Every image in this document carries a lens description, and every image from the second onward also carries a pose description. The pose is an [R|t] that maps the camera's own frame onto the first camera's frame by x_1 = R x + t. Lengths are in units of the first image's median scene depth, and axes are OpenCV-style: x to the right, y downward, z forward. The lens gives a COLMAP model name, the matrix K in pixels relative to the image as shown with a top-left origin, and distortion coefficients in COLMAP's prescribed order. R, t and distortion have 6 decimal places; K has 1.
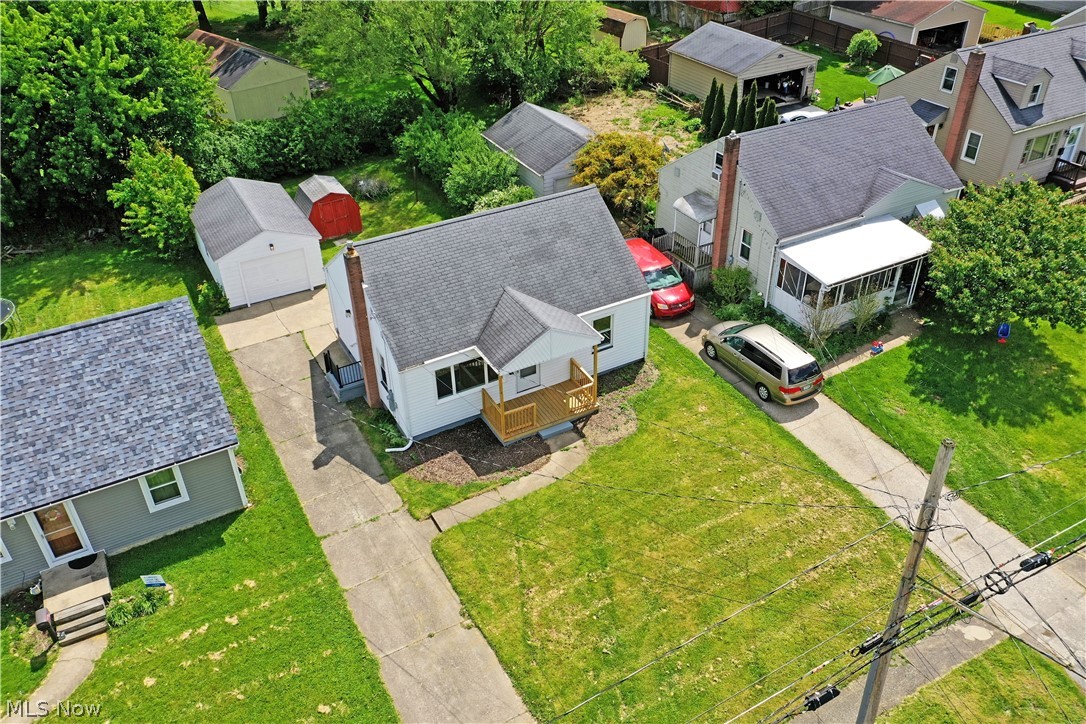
lens RADIAL K [[865.9, 0, 539.6], [0, 865.9, 358.7], [0, 0, 1]] dist [0.013983, 0.009592]
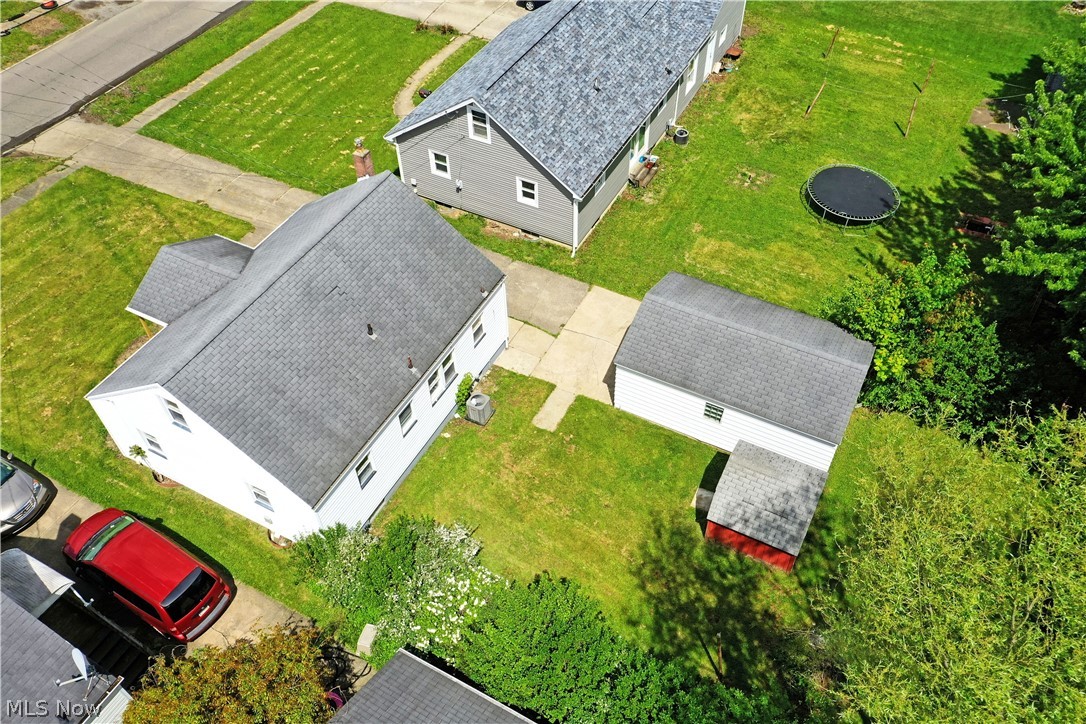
lens RADIAL K [[865.9, 0, 539.6], [0, 865.9, 358.7], [0, 0, 1]] dist [0.013983, 0.009592]
pose [[-0.838877, 0.424097, -0.341214, 0.042779], [-0.277901, 0.205317, 0.938412, -0.994664], [0.468034, 0.882036, -0.054379, 1.294200]]
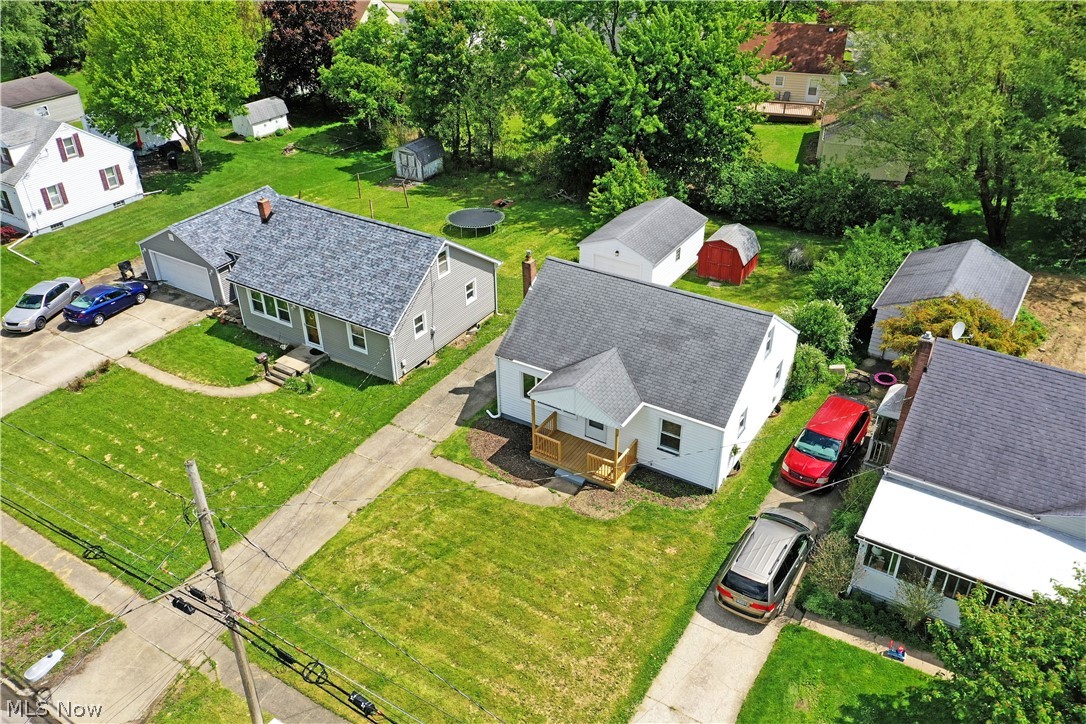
lens RADIAL K [[850.1, 0, 543.0], [0, 850.1, 362.0], [0, 0, 1]] dist [0.003477, 0.002965]
pose [[0.484699, 0.473868, -0.735198, 0.741519], [-0.491643, 0.842786, 0.219085, -0.265914], [0.723432, 0.255265, 0.641472, 0.247532]]
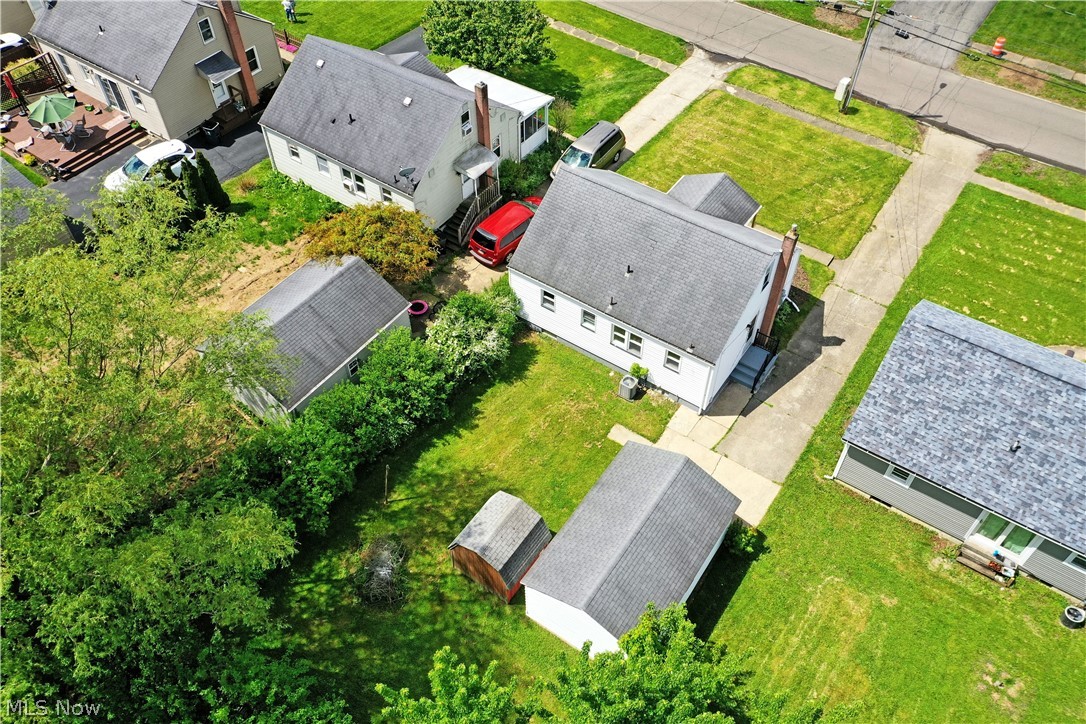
lens RADIAL K [[865.9, 0, 539.6], [0, 865.9, 358.7], [0, 0, 1]] dist [0.013983, 0.009592]
pose [[-0.439798, -0.662535, 0.606321, -0.862927], [0.518637, 0.363806, 0.773732, -1.111992], [-0.733208, 0.654746, 0.183614, 1.099801]]
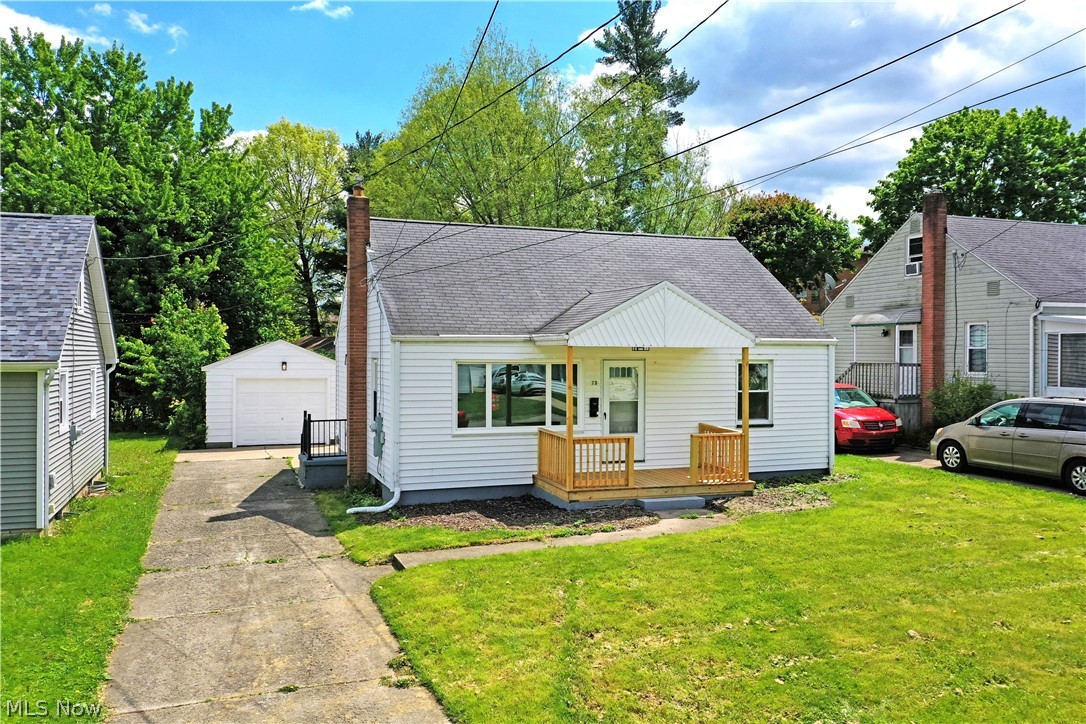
lens RADIAL K [[865.9, 0, 539.6], [0, 865.9, 358.7], [0, 0, 1]] dist [0.013983, 0.009592]
pose [[0.988598, 0.021122, -0.149089, 0.016827], [-0.101152, 0.826599, -0.553627, 0.312114], [0.111543, 0.562395, 0.819310, 0.524102]]
